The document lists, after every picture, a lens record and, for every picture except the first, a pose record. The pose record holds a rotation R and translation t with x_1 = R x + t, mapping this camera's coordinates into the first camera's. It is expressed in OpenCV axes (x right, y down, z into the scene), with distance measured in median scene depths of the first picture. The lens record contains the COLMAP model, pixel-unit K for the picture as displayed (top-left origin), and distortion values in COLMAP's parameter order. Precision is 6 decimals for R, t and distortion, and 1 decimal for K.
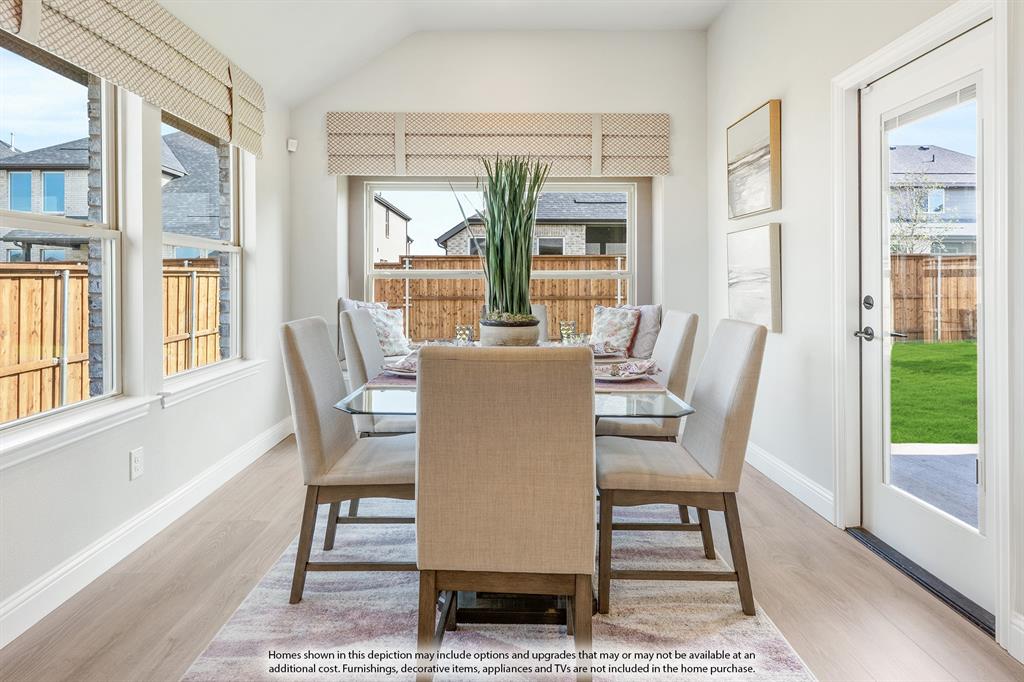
lens RADIAL K [[578.5, 0, 510.4], [0, 578.5, 273.3], [0, 0, 1]] dist [0.000429, -0.000154]
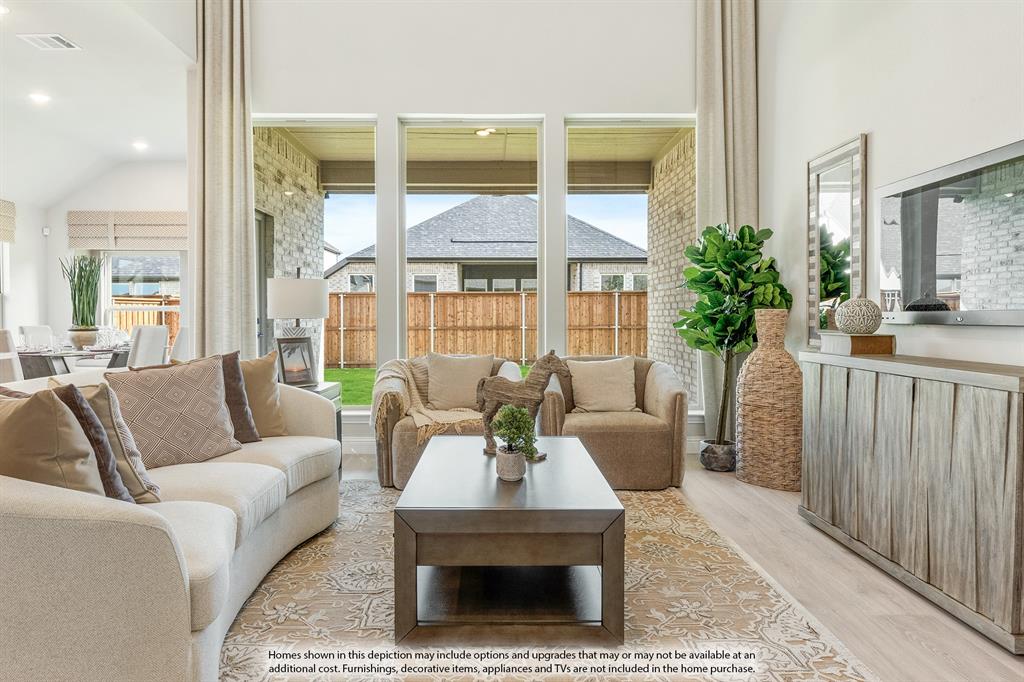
lens RADIAL K [[638.5, 0, 502.2], [0, 638.5, 326.0], [0, 0, 1]] dist [-0.004725, 0.000205]
pose [[0.999969, -0.000537, 0.007880, 0.889636], [0.000314, 0.999600, 0.028264, 0.000293], [-0.007893, -0.028261, 0.999569, -0.824628]]
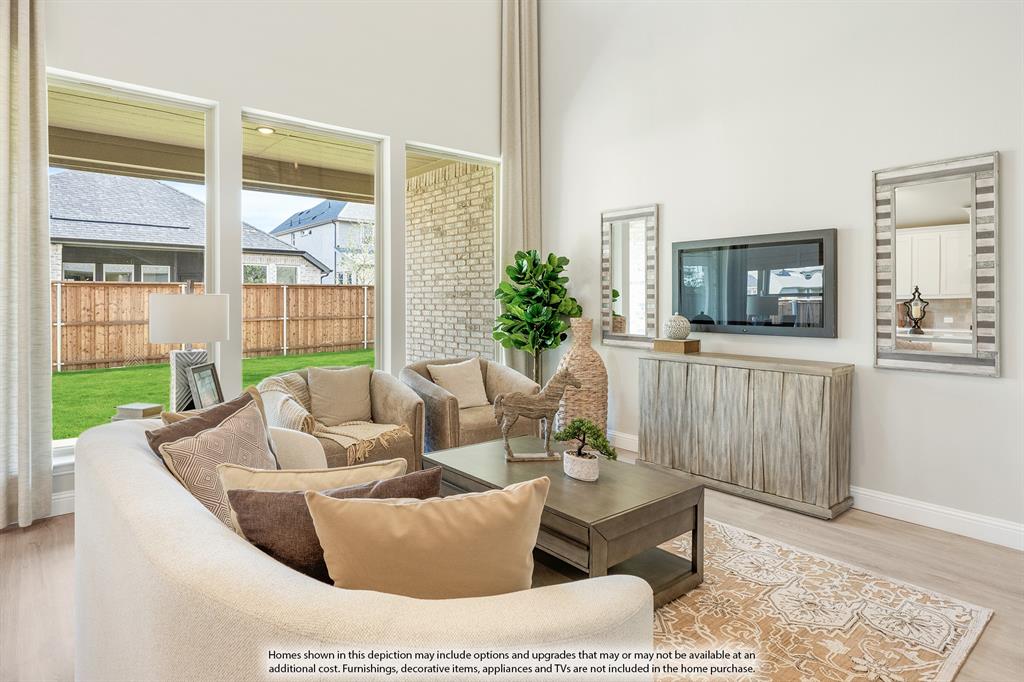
lens RADIAL K [[568.0, 0, 525.9], [0, 568.0, 303.8], [0, 0, 1]] dist [-0.004721, 0.000599]
pose [[0.762784, -0.002736, 0.646648, 0.477310], [-0.009060, 0.999848, 0.014918, -0.042182], [-0.646590, -0.017237, 0.762643, -0.684066]]
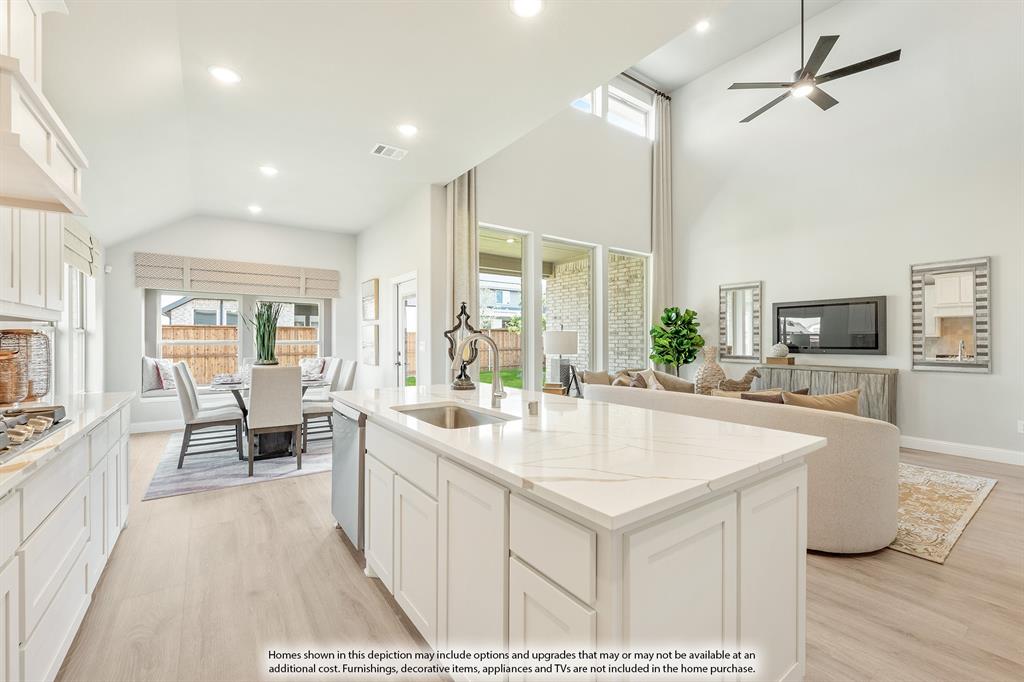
lens RADIAL K [[417.8, 0, 511.3], [0, 417.8, 341.3], [0, 0, 1]] dist [-0.000092, -0.000136]
pose [[0.819296, -0.001830, 0.573367, -0.101858], [-0.006783, 0.999894, 0.012884, -0.028767], [-0.573330, -0.014445, 0.819197, -0.688874]]
